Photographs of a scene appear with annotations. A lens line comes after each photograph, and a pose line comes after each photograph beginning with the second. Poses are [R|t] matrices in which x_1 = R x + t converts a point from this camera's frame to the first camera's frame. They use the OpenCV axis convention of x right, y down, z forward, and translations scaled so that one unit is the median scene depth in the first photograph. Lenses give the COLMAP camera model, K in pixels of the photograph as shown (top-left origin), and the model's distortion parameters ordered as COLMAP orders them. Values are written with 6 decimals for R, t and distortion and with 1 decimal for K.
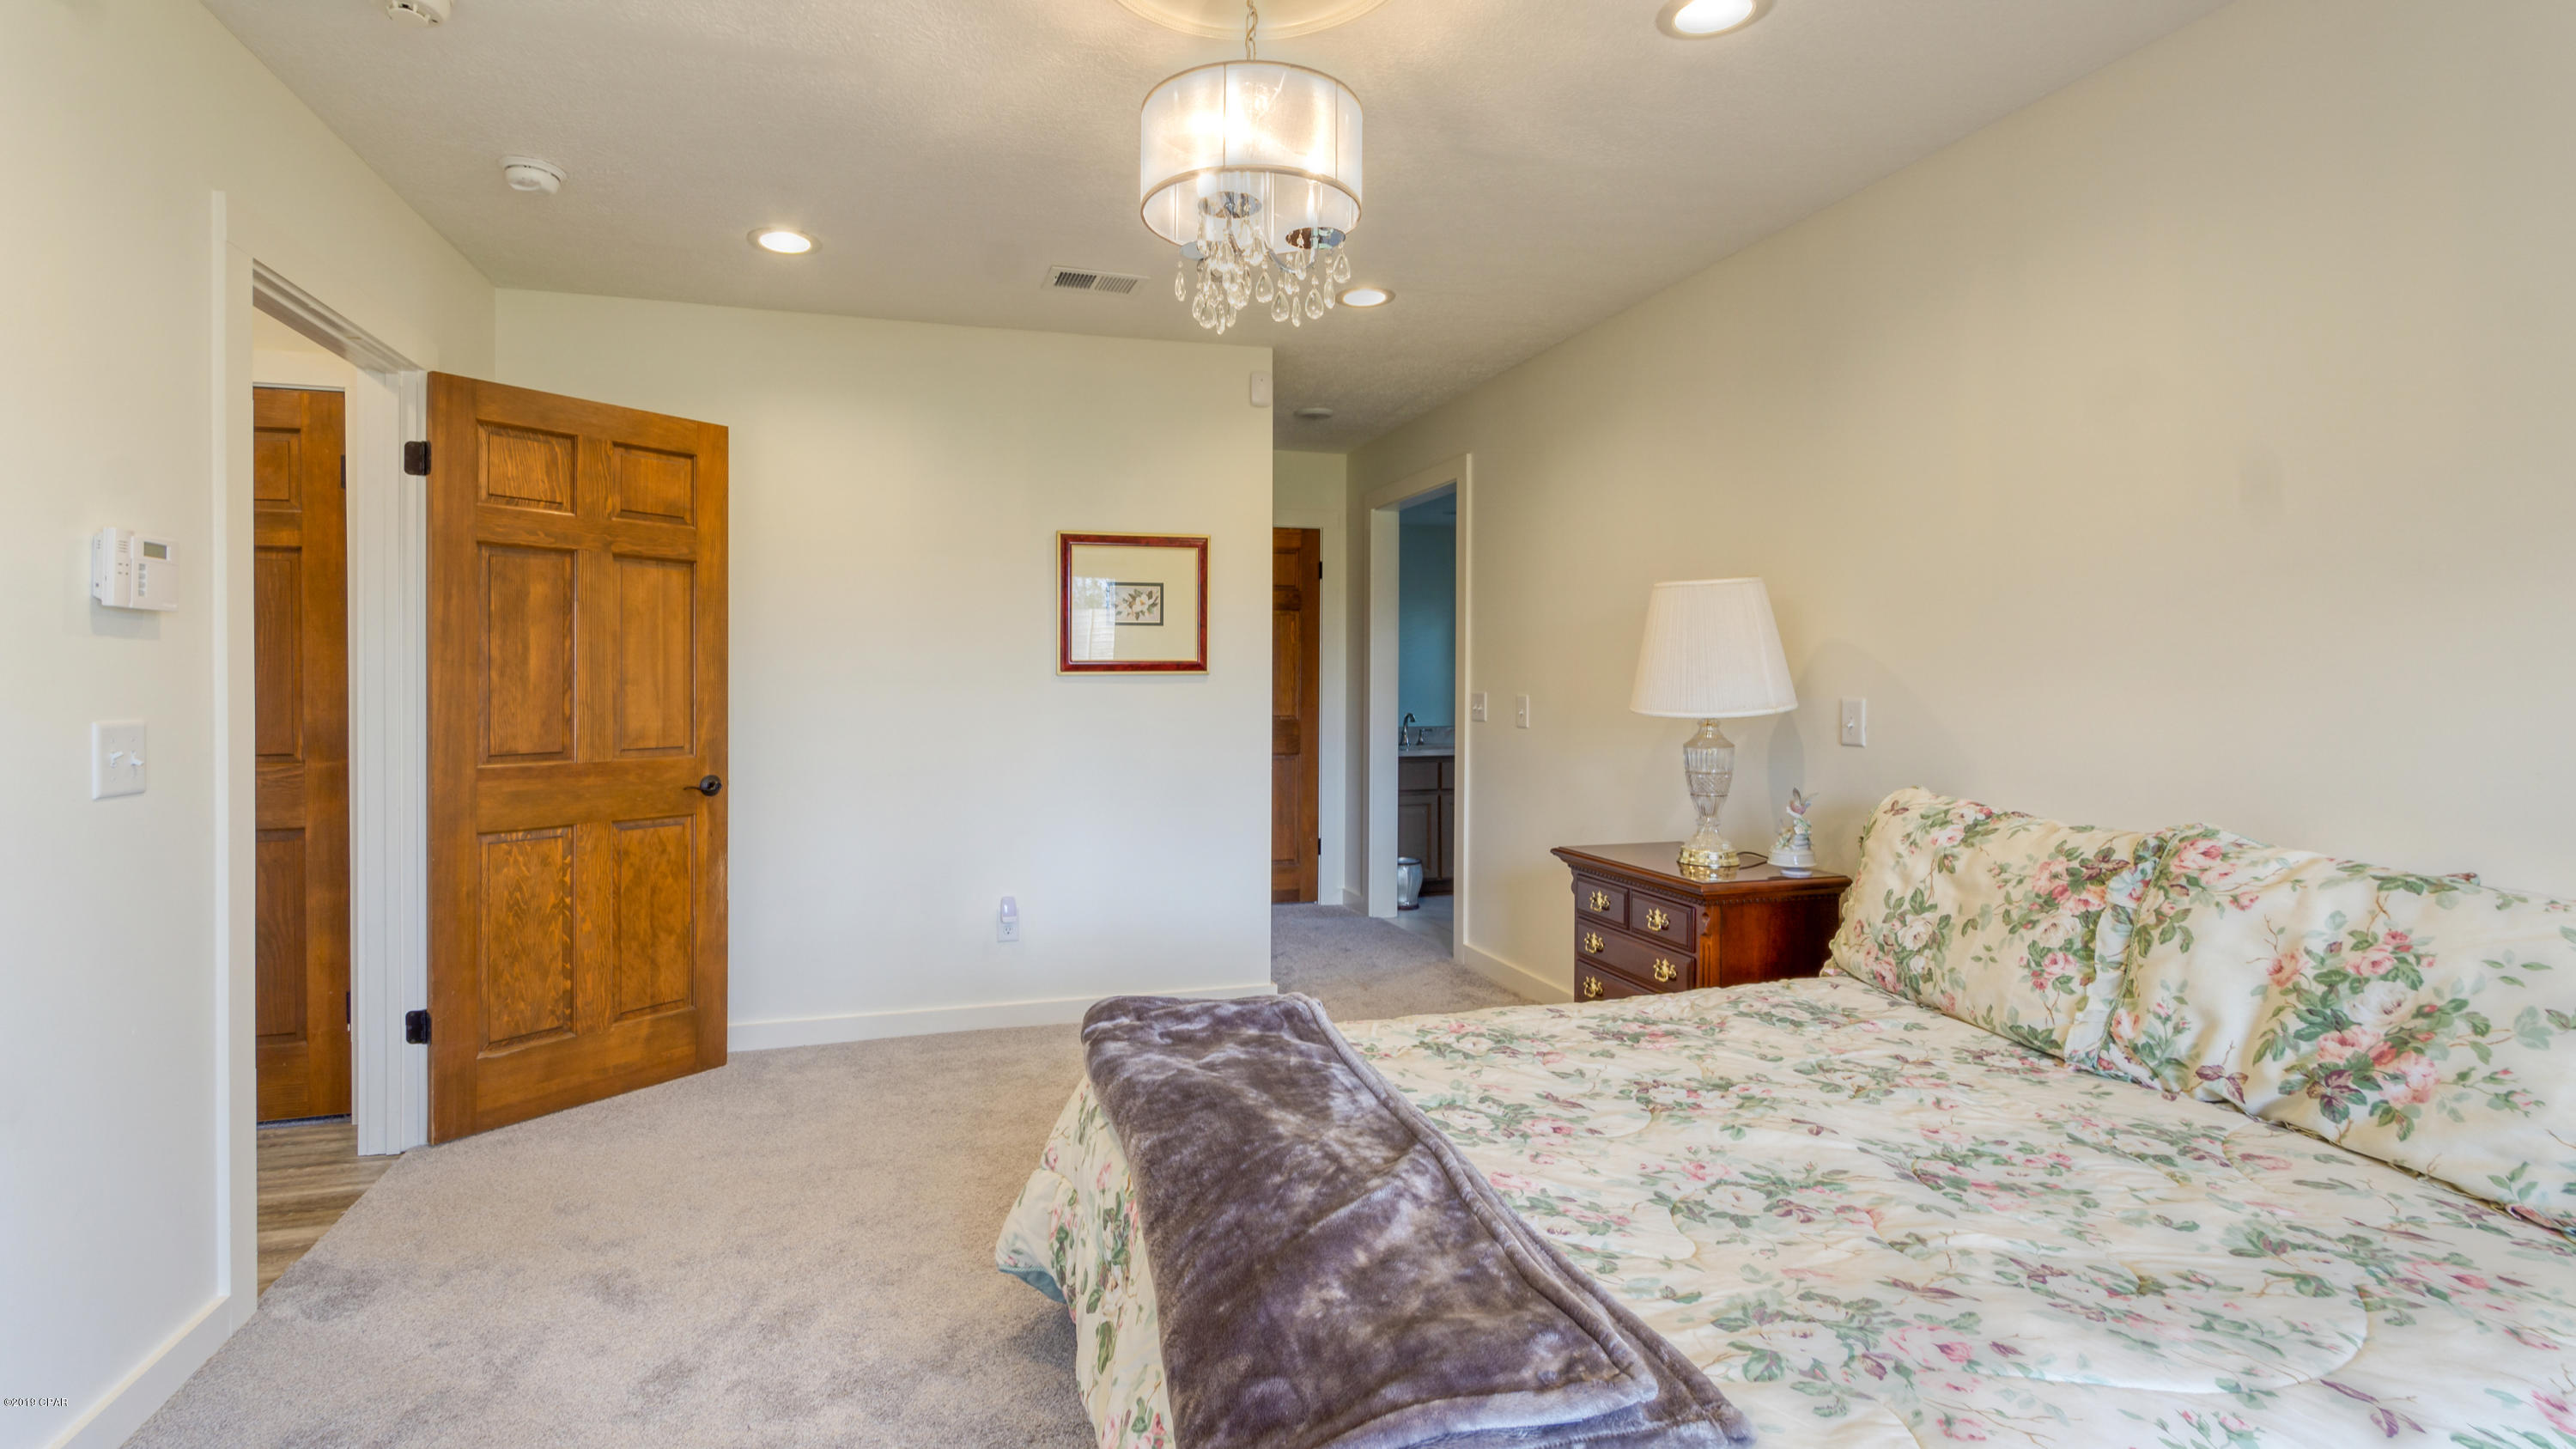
lens RADIAL K [[1138.8, 0, 1288.5], [0, 1138.8, 705.0], [0, 0, 1]] dist [-0.000056, 0.002618]
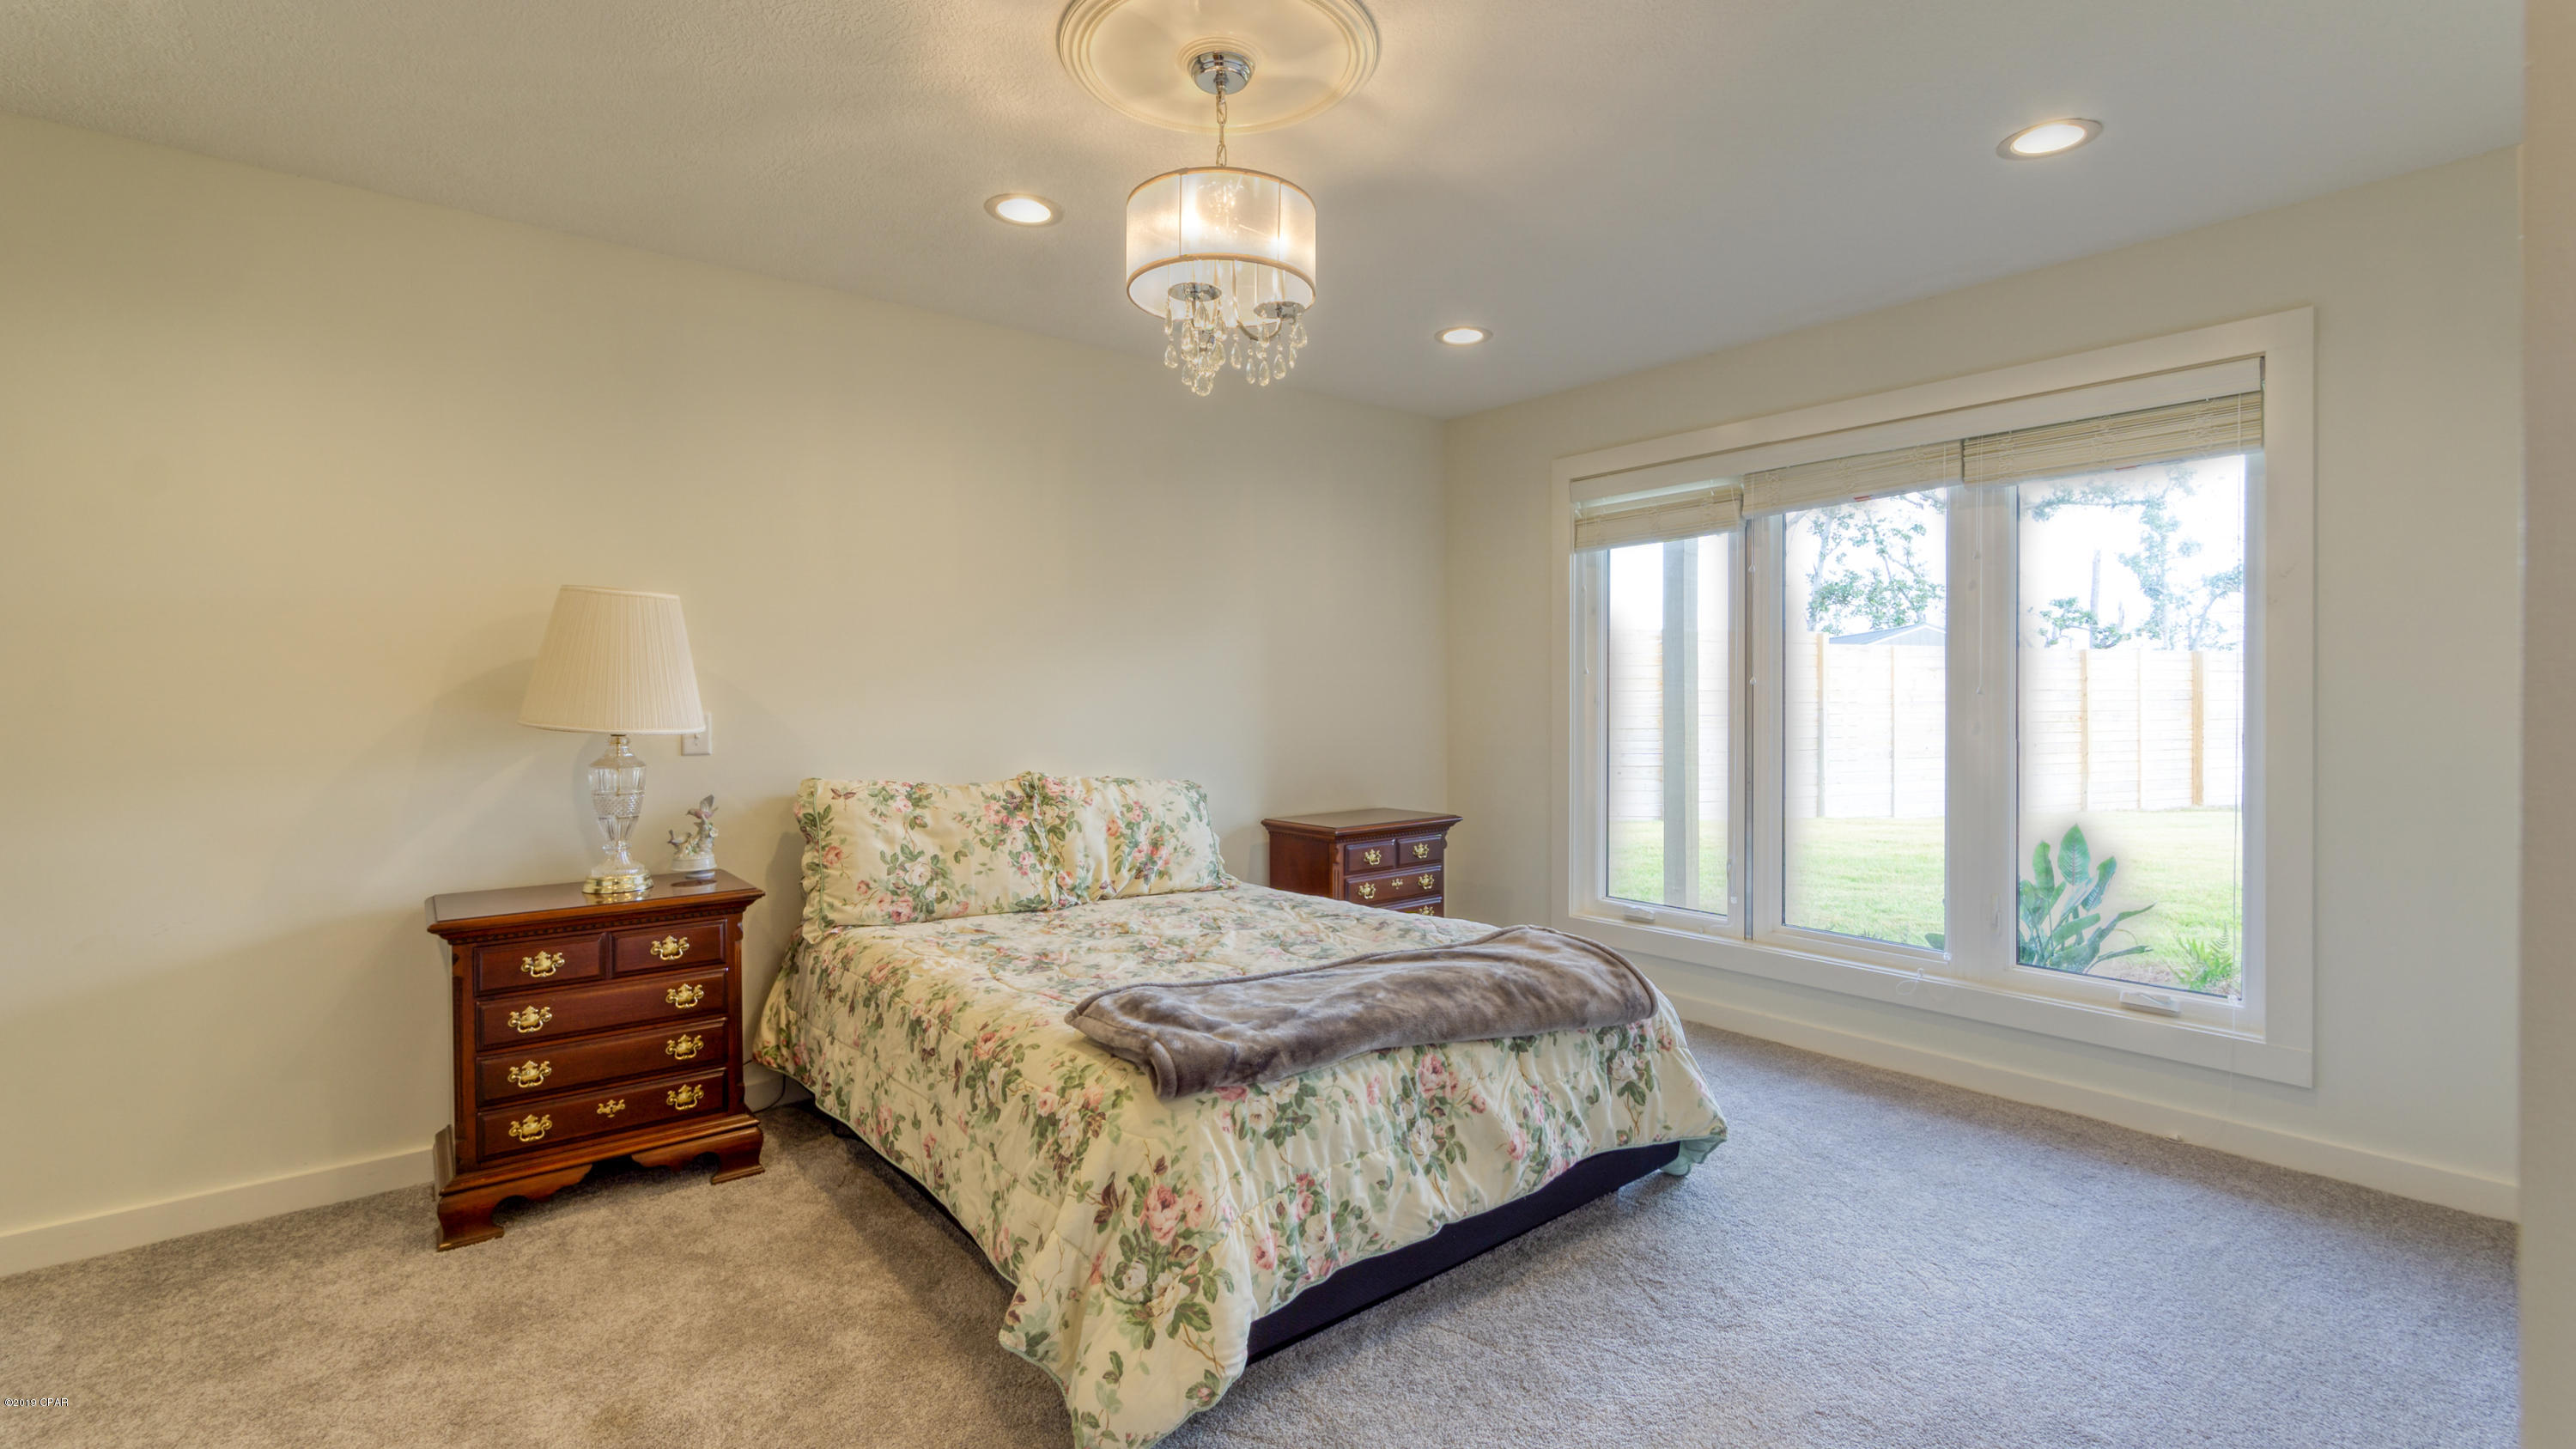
lens RADIAL K [[1138.8, 0, 1285.5], [0, 1138.8, 719.7], [0, 0, 1]] dist [-0.000056, 0.002618]
pose [[-0.356490, -0.019667, 0.934092, -0.956912], [0.020783, 0.999364, 0.028973, -0.023045], [-0.934068, 0.029742, -0.355854, 1.106061]]
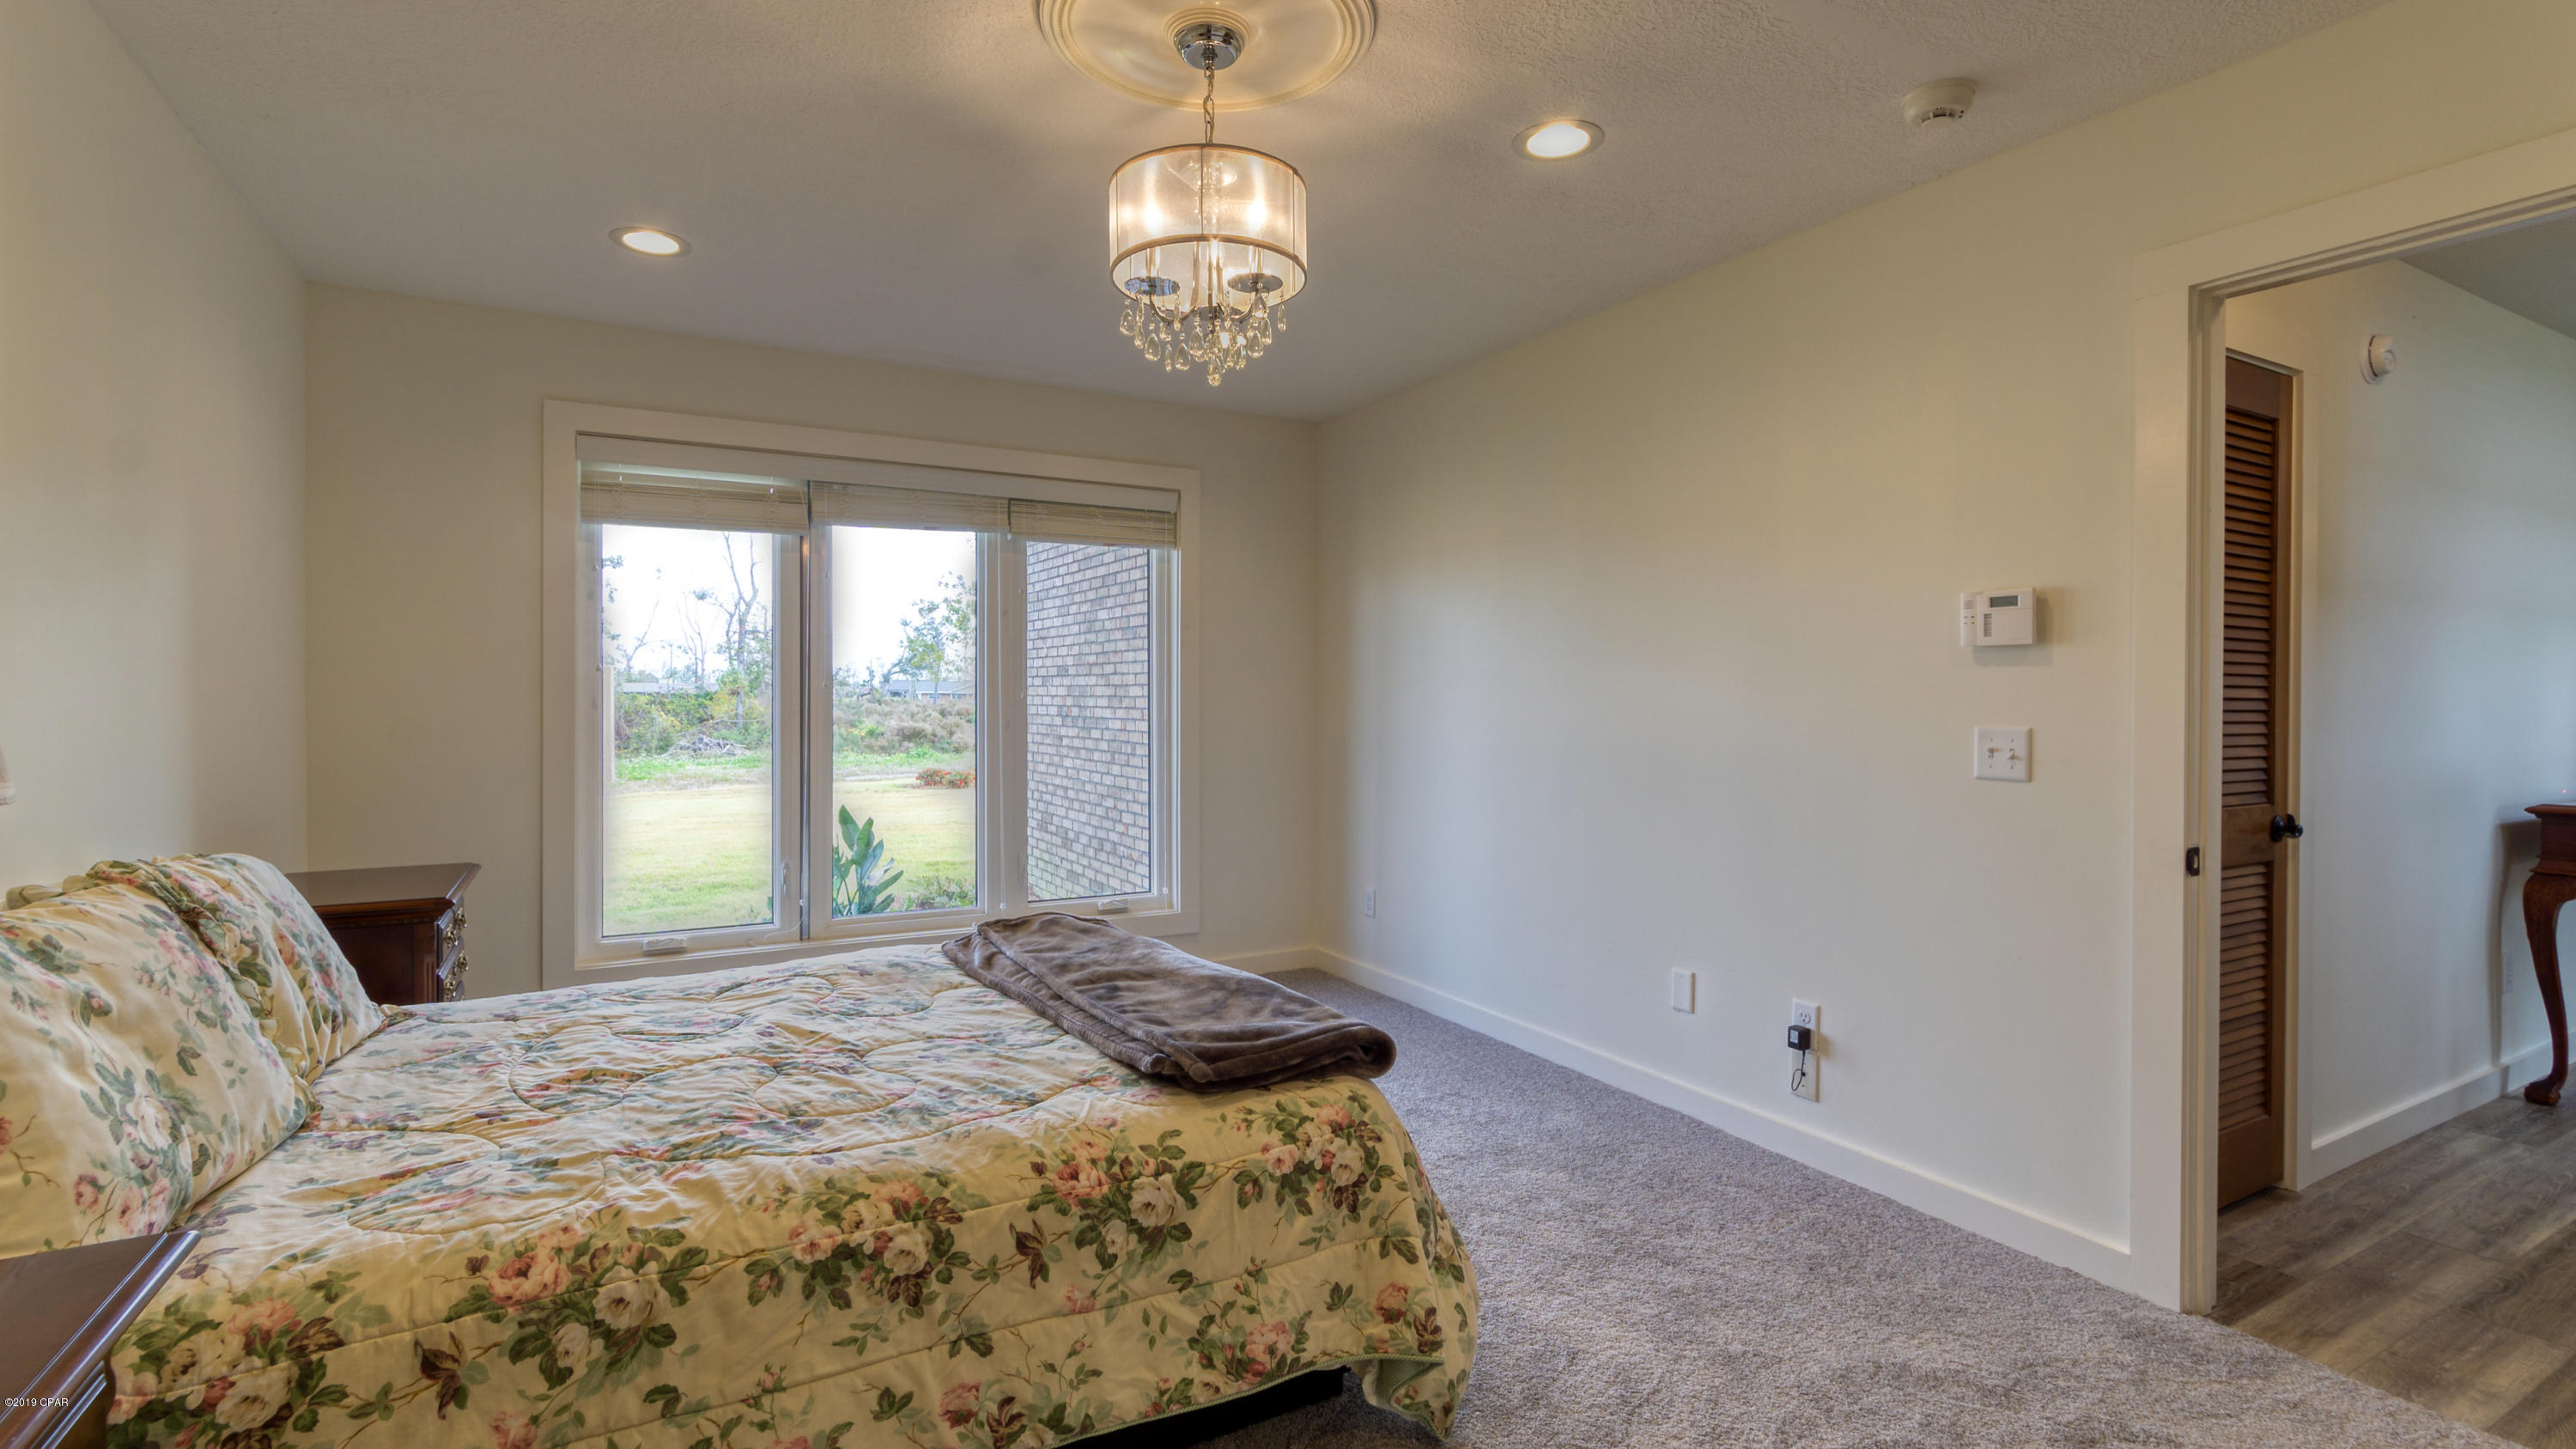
lens RADIAL K [[1138.8, 0, 1274.4], [0, 1138.8, 704.5], [0, 0, 1]] dist [-0.000056, 0.002618]
pose [[-0.981654, -0.001839, -0.190660, 0.097321], [-0.007067, 0.999617, 0.026740, -0.036122], [0.190538, 0.027597, -0.981292, 1.737258]]
